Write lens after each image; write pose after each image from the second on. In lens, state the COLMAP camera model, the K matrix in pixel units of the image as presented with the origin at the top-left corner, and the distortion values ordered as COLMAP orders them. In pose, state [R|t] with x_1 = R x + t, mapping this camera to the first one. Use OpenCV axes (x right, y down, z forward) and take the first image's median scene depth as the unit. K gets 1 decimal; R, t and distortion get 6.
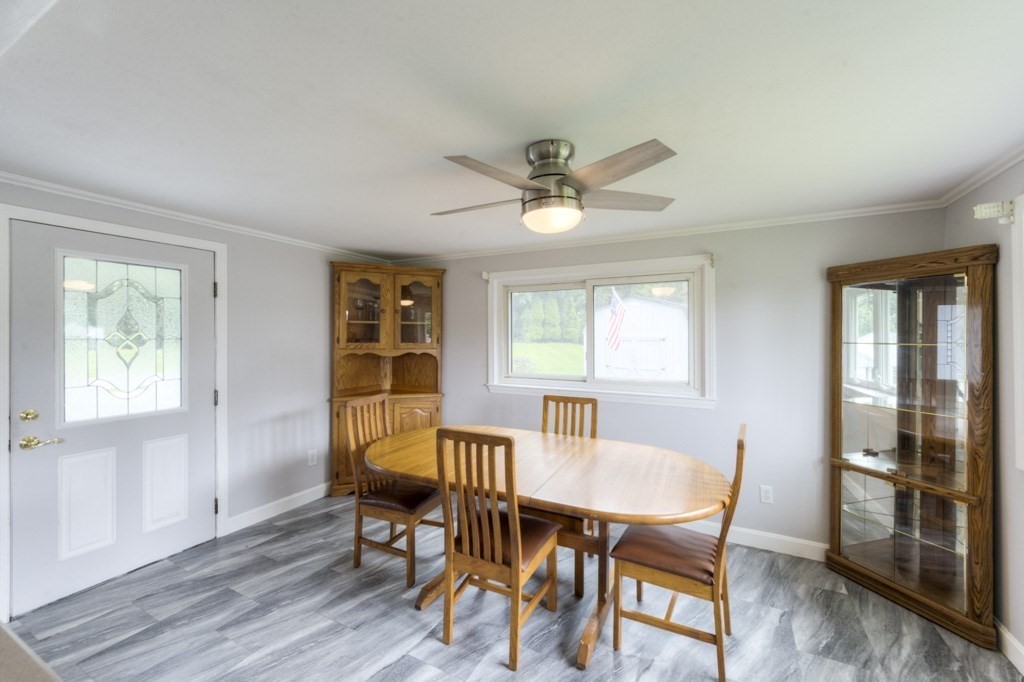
lens RADIAL K [[410.9, 0, 510.7], [0, 410.9, 337.6], [0, 0, 1]] dist [0.006740, -0.001492]
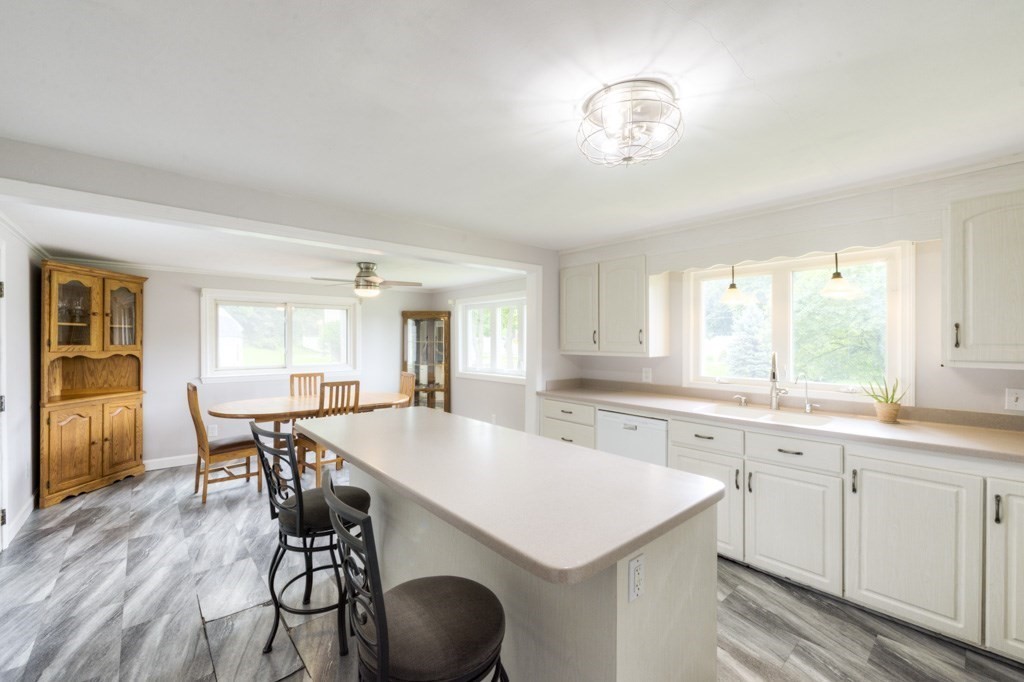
lens RADIAL K [[421.8, 0, 495.6], [0, 421.8, 338.6], [0, 0, 1]] dist [0.001959, -0.000235]
pose [[0.389510, 0.000832, 0.921022, -1.243977], [0.000809, 0.999999, -0.001246, -0.002004], [-0.921022, 0.001231, 0.389509, -0.455687]]
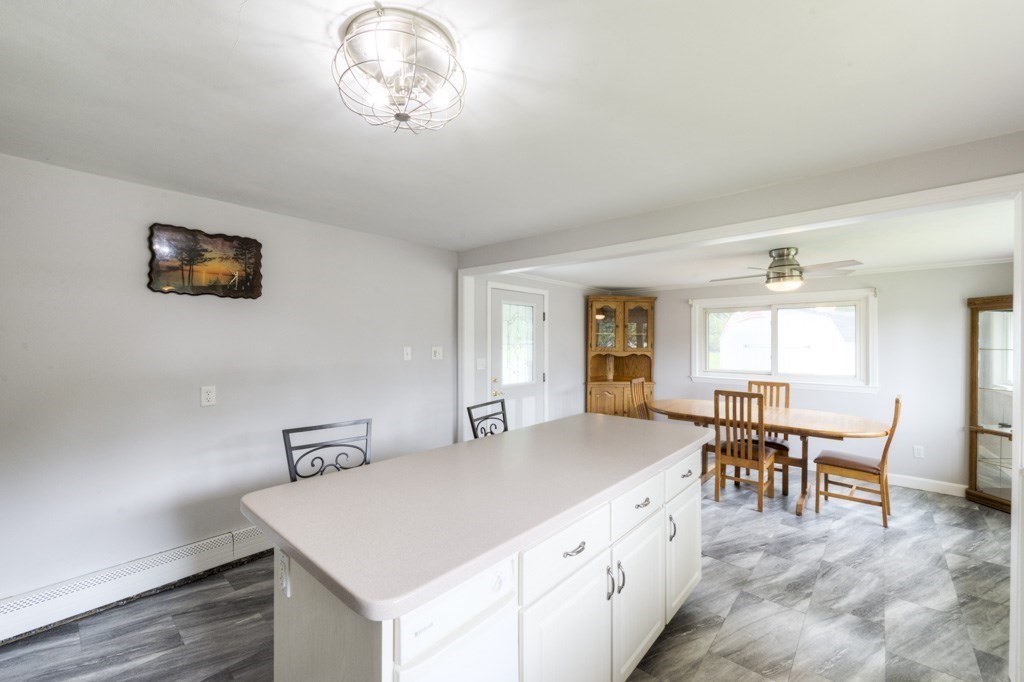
lens RADIAL K [[410.9, 0, 516.8], [0, 410.9, 342.1], [0, 0, 1]] dist [0.006740, -0.001492]
pose [[0.971612, 0.003345, -0.236556, -0.437435], [-0.003711, 0.999993, -0.001100, -0.004186], [0.236551, 0.001947, 0.971617, -0.793946]]
